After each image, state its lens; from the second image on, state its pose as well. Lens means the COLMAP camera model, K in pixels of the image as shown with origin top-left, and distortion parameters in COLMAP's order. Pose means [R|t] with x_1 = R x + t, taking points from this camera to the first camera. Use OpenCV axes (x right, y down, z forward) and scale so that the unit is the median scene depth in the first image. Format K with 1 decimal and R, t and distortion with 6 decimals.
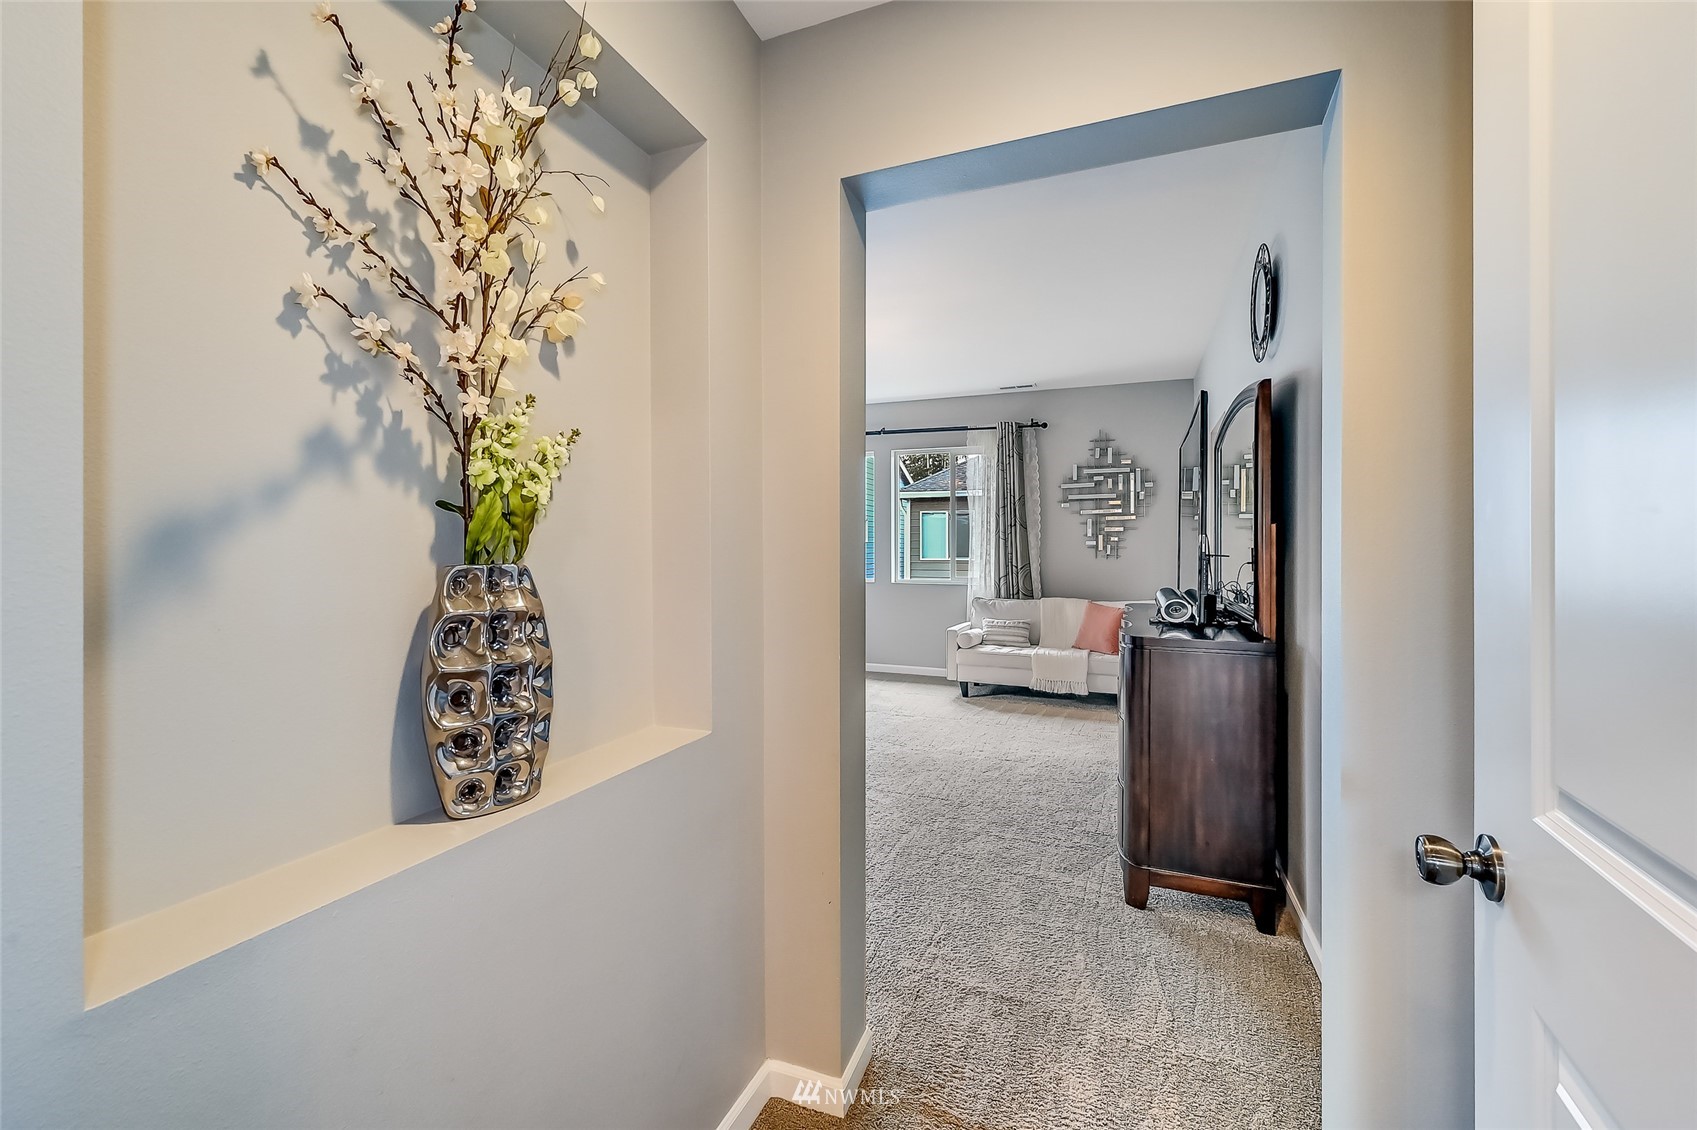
lens RADIAL K [[691.5, 0, 845.9], [0, 691.5, 563.4], [0, 0, 1]] dist [0.003215, 0.000513]
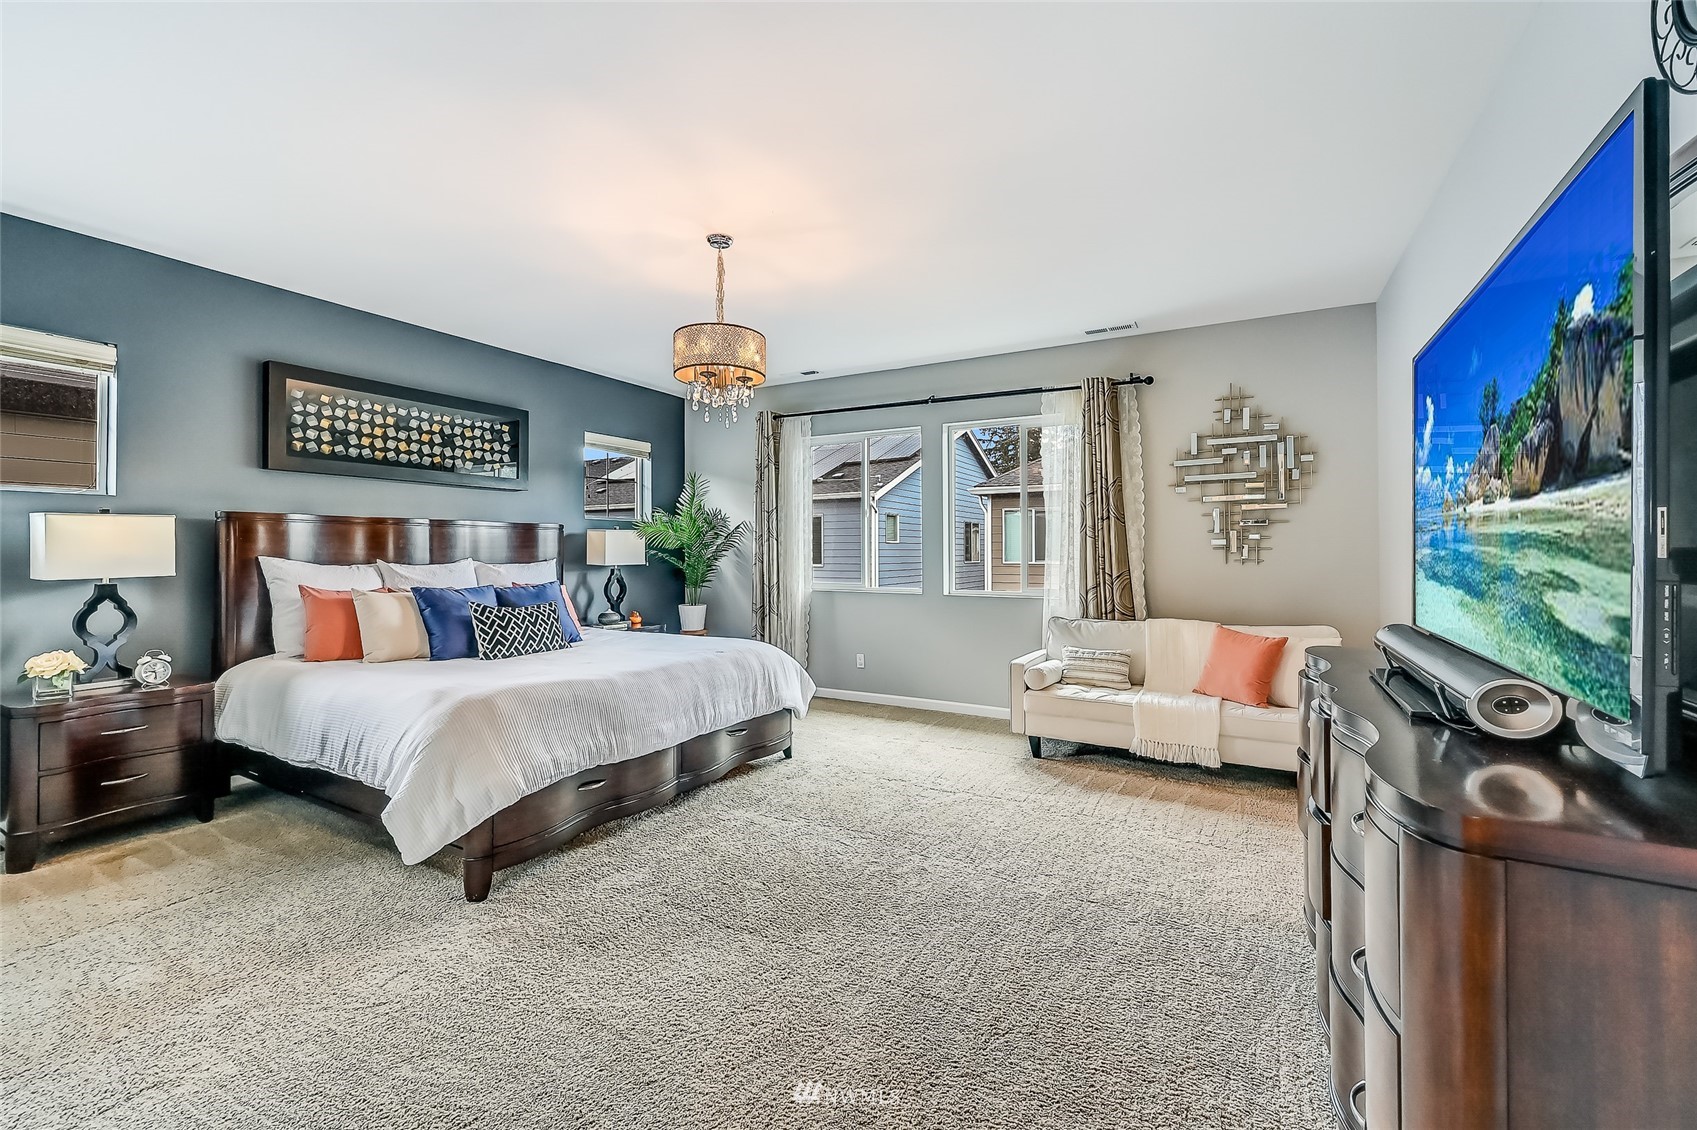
lens RADIAL K [[691.5, 0, 852.4], [0, 691.5, 550.7], [0, 0, 1]] dist [0.003215, 0.000513]
pose [[0.992275, -0.001192, -0.124056, 0.068938], [-0.001527, 0.999761, -0.021822, -0.004622], [0.124052, 0.021843, 0.992035, 0.248764]]
